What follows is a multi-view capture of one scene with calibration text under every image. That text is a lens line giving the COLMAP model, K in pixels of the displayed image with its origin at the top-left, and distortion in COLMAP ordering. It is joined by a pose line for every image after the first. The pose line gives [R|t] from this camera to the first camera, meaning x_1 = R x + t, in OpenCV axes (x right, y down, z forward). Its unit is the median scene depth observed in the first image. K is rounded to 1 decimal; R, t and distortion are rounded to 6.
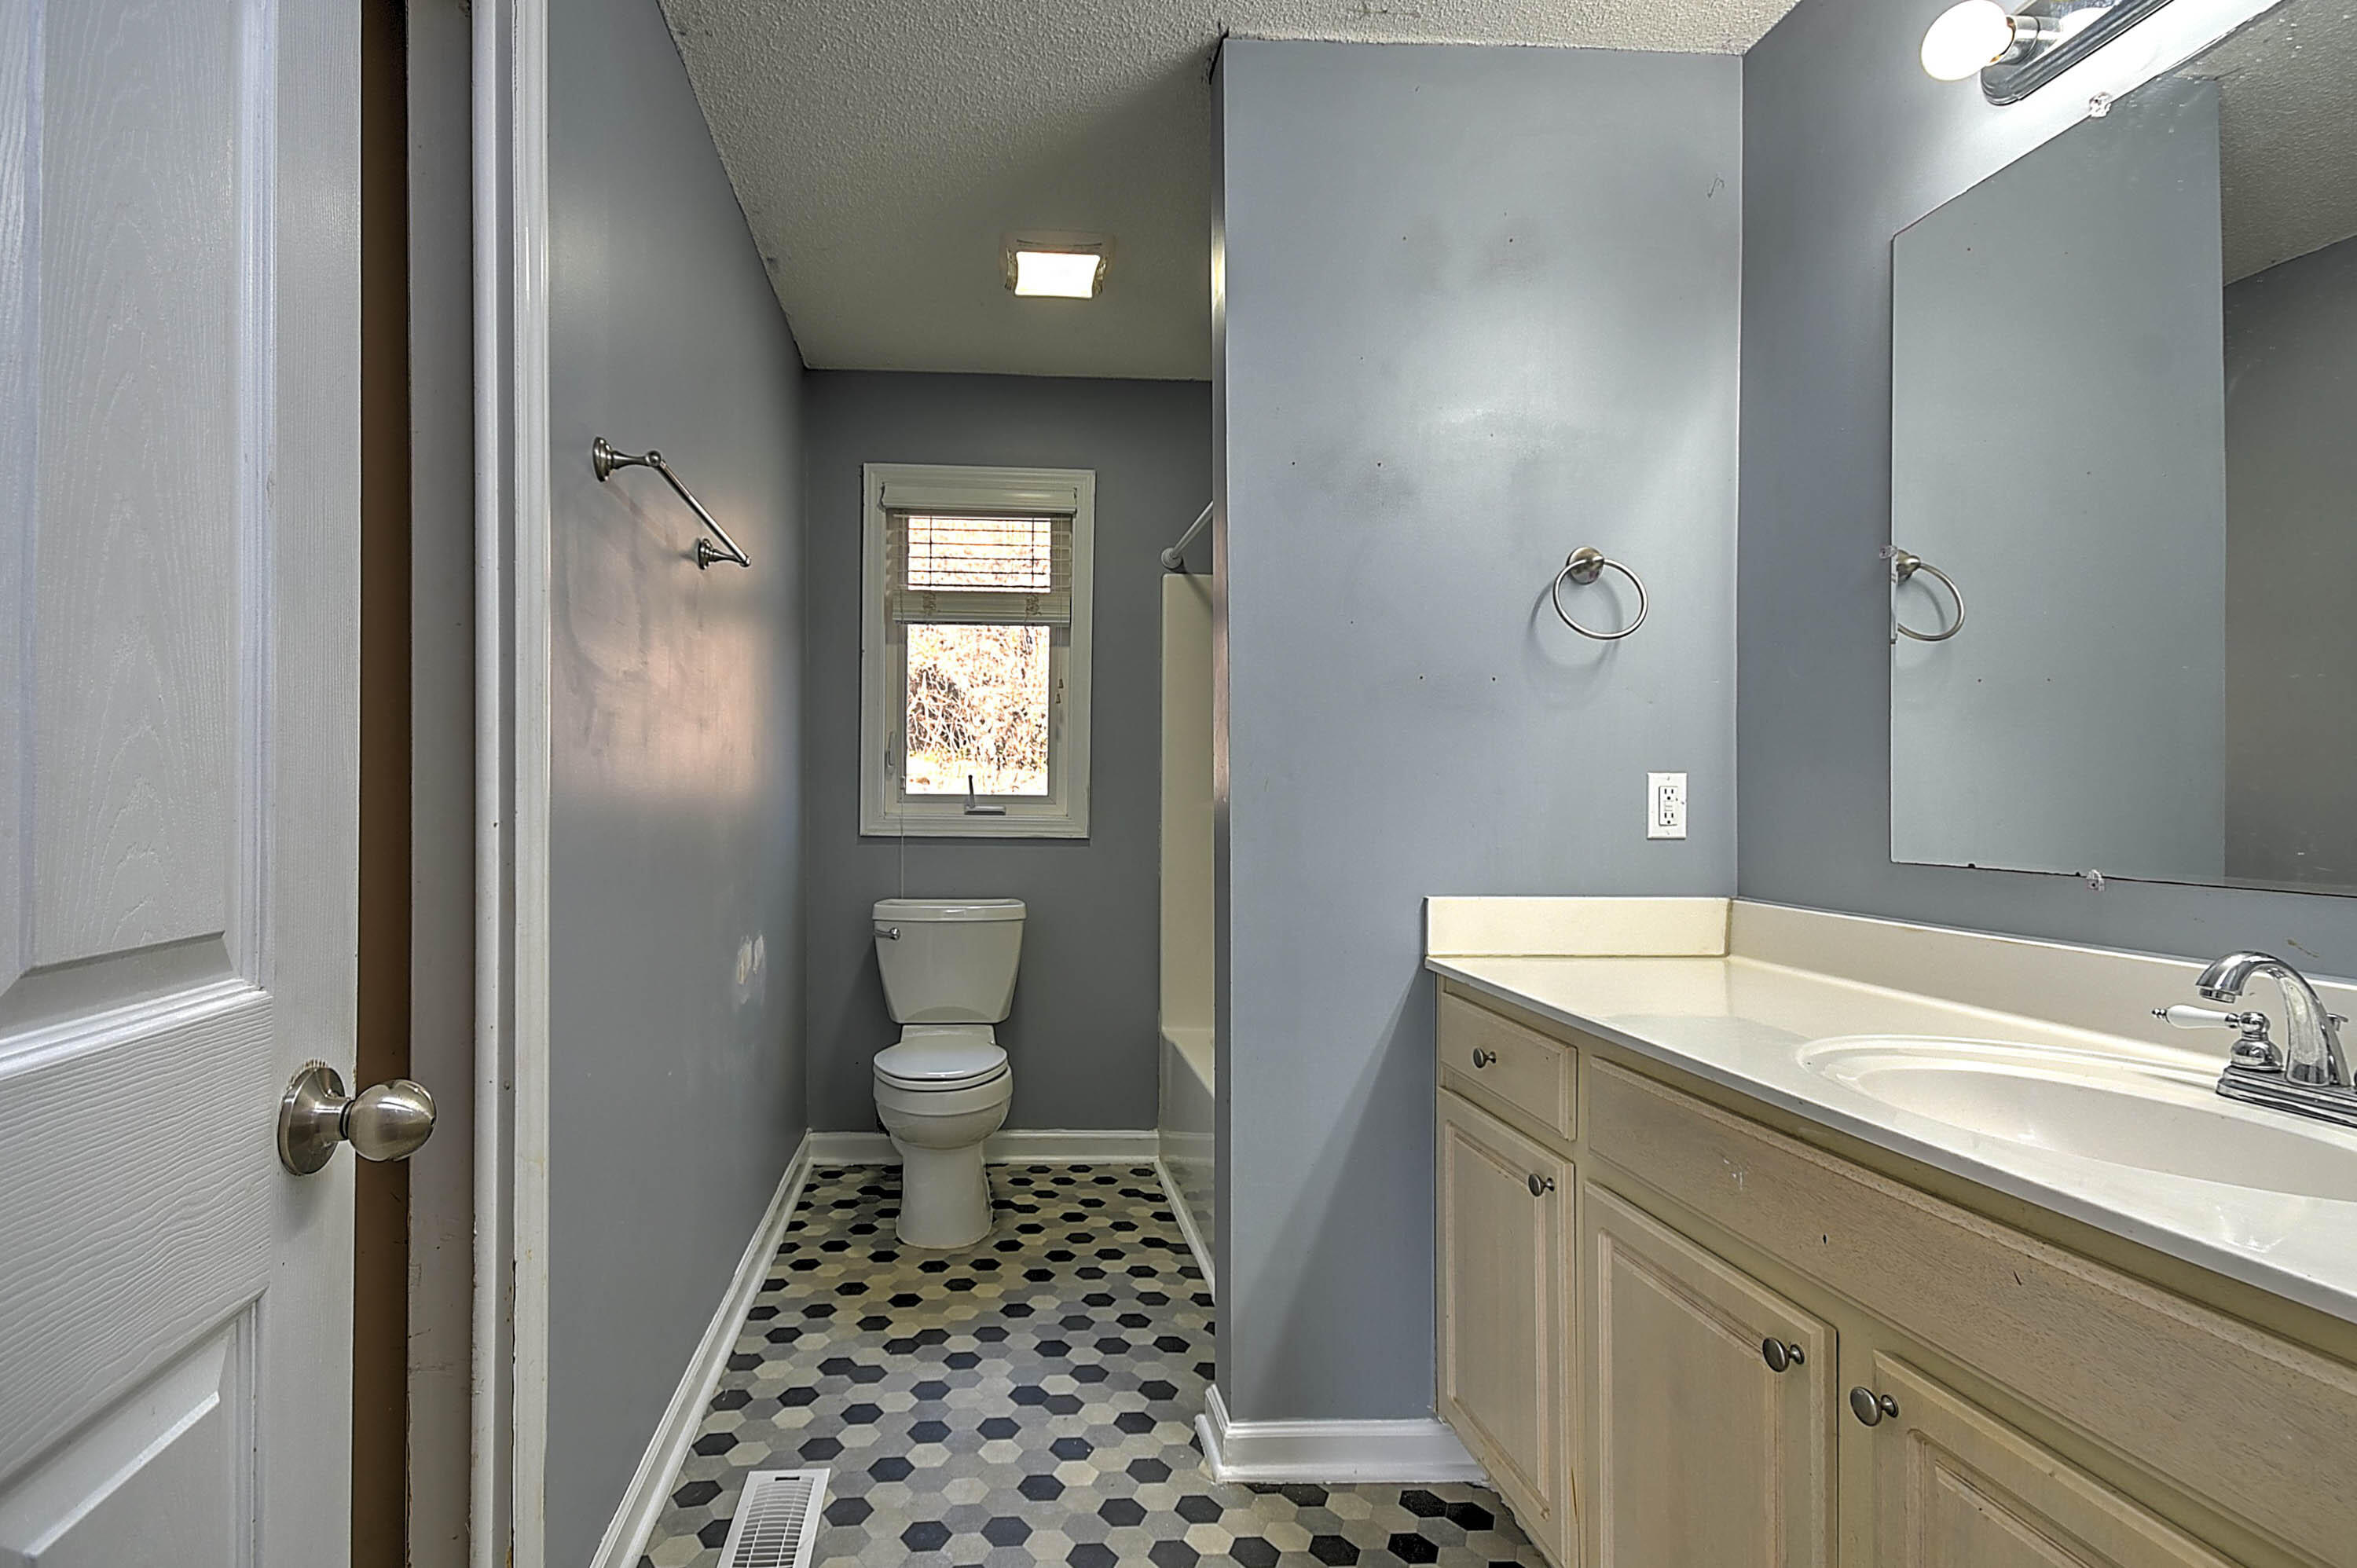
lens RADIAL K [[1118.2, 0, 1171.3], [0, 1118.2, 796.2], [0, 0, 1]] dist [0.004390, -0.001276]
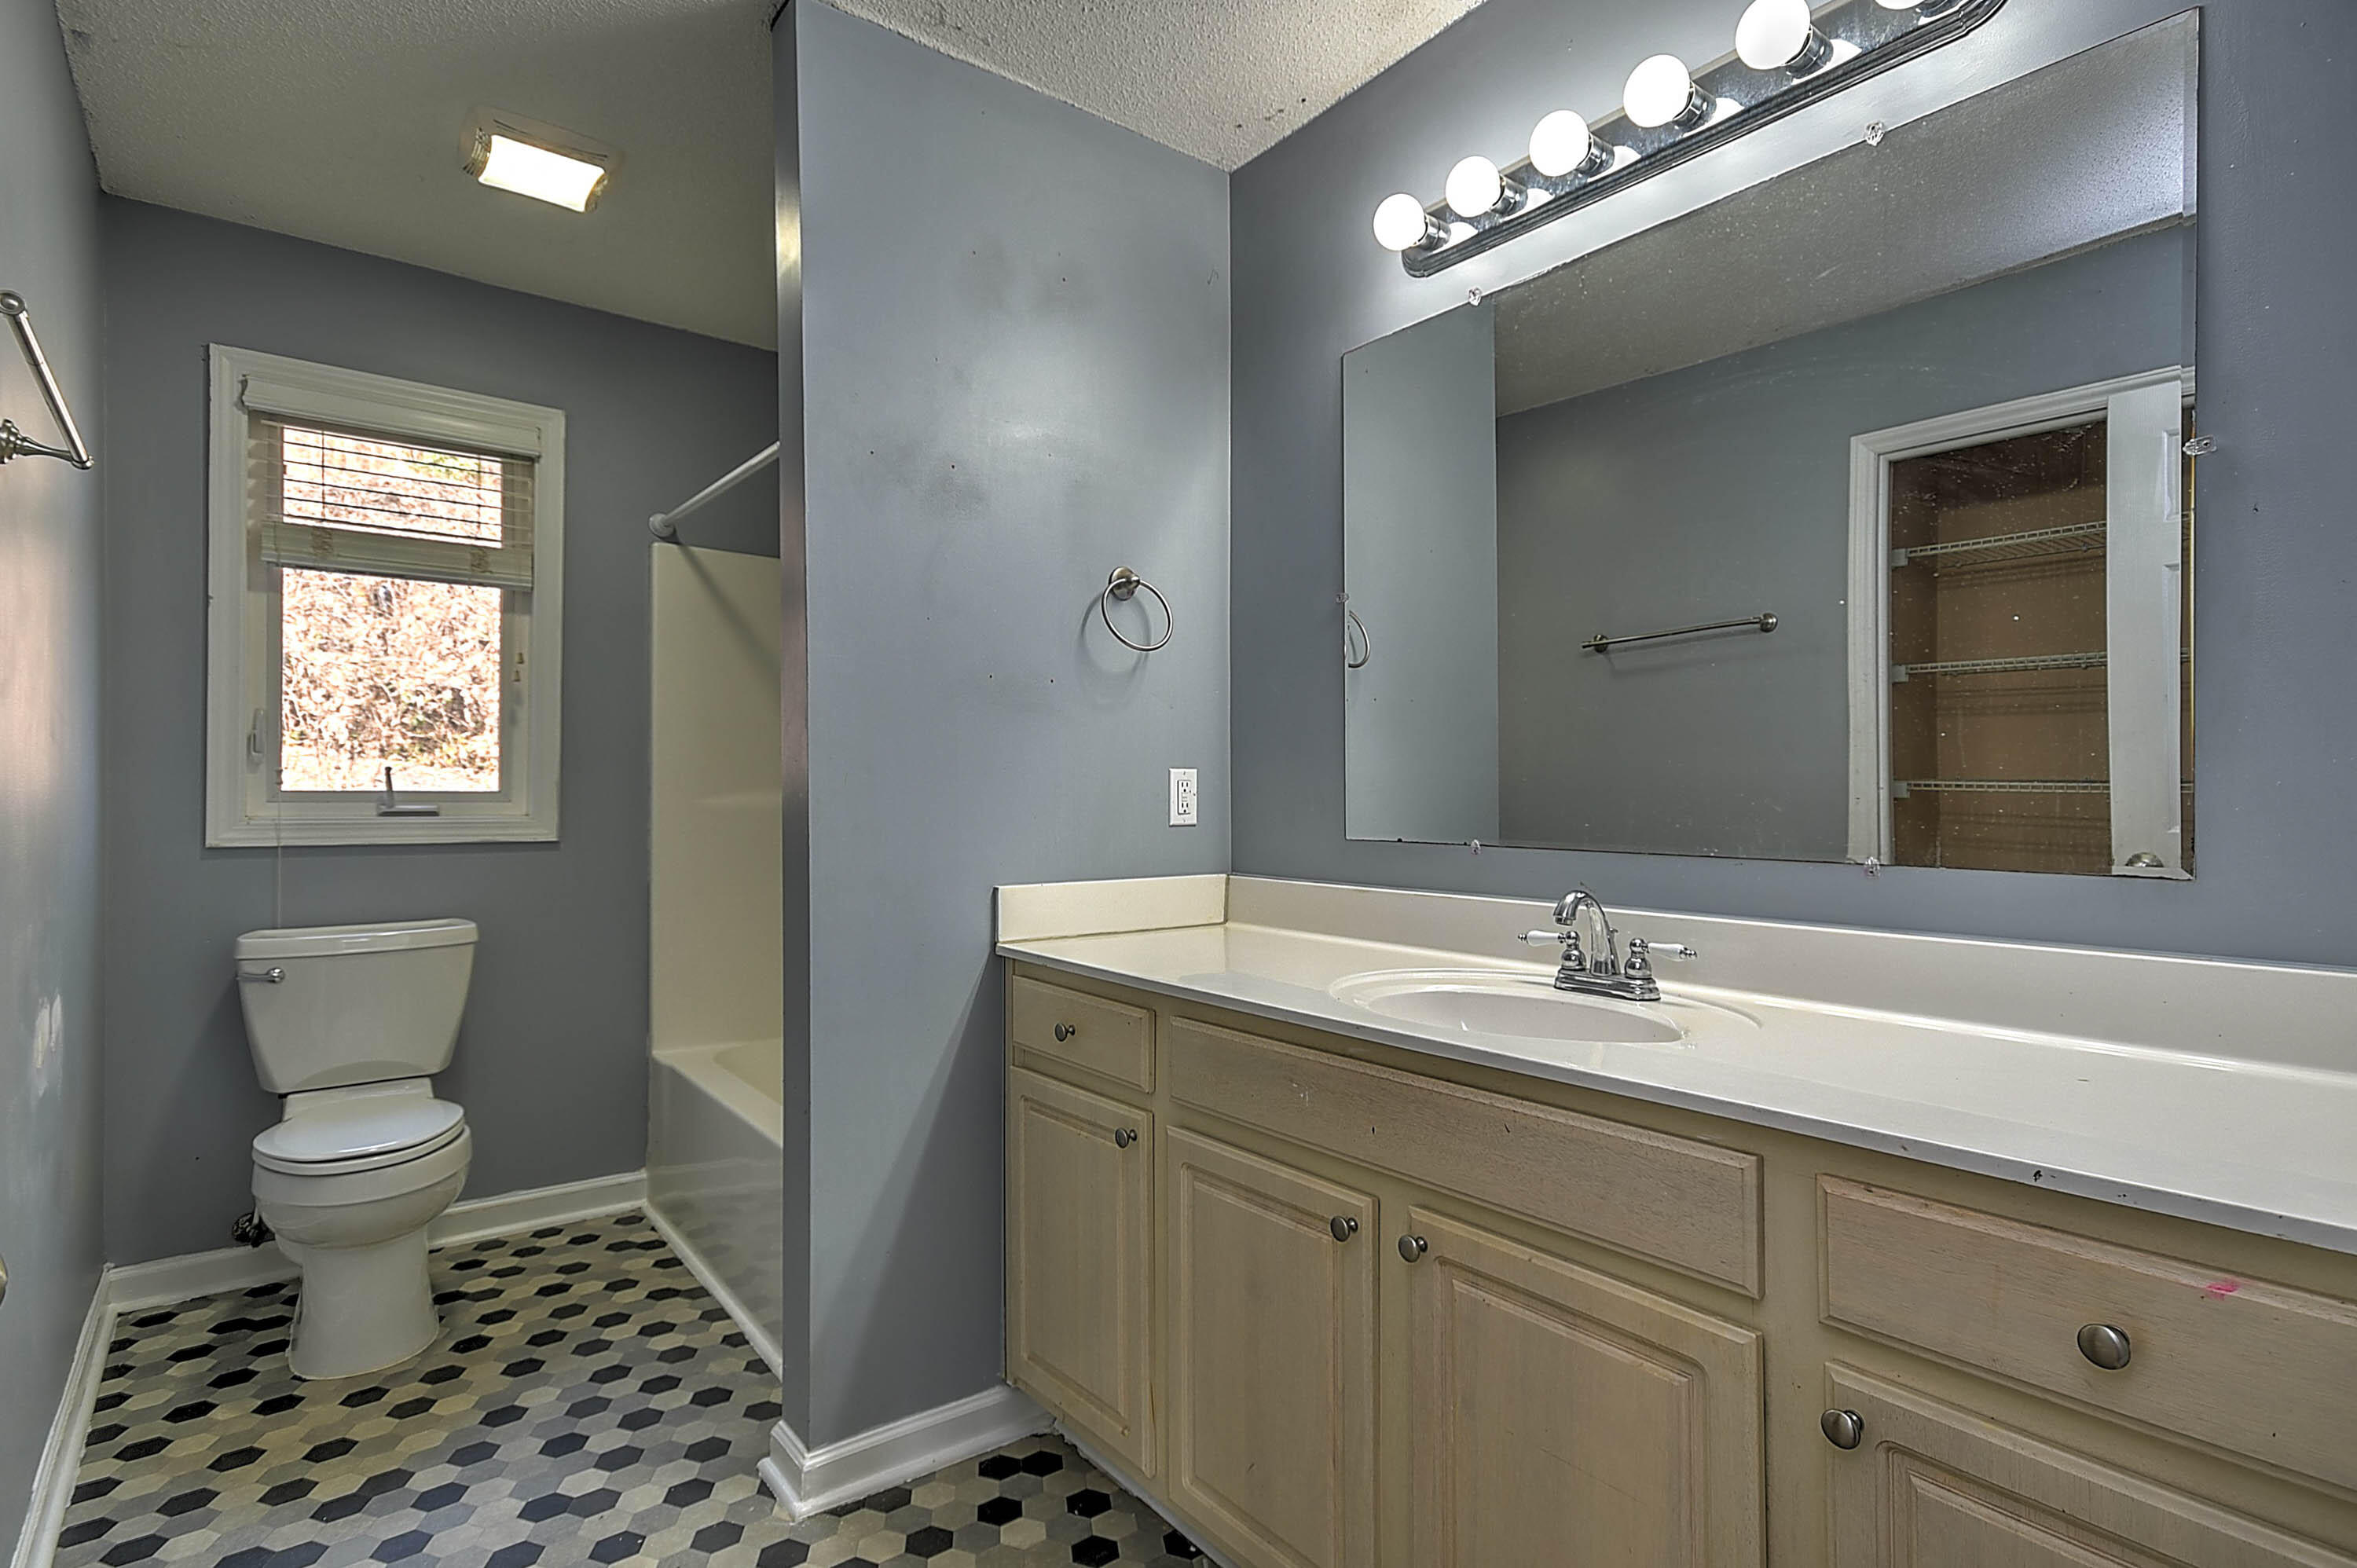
lens RADIAL K [[1137.0, 0, 1182.8], [0, 1137.0, 782.5], [0, 0, 1]] dist [0.011826, -0.004646]
pose [[0.826246, -0.002503, 0.563304, -0.219703], [0.004870, 0.999984, -0.002700, -0.003491], [-0.563288, 0.004974, 0.826246, 0.020035]]
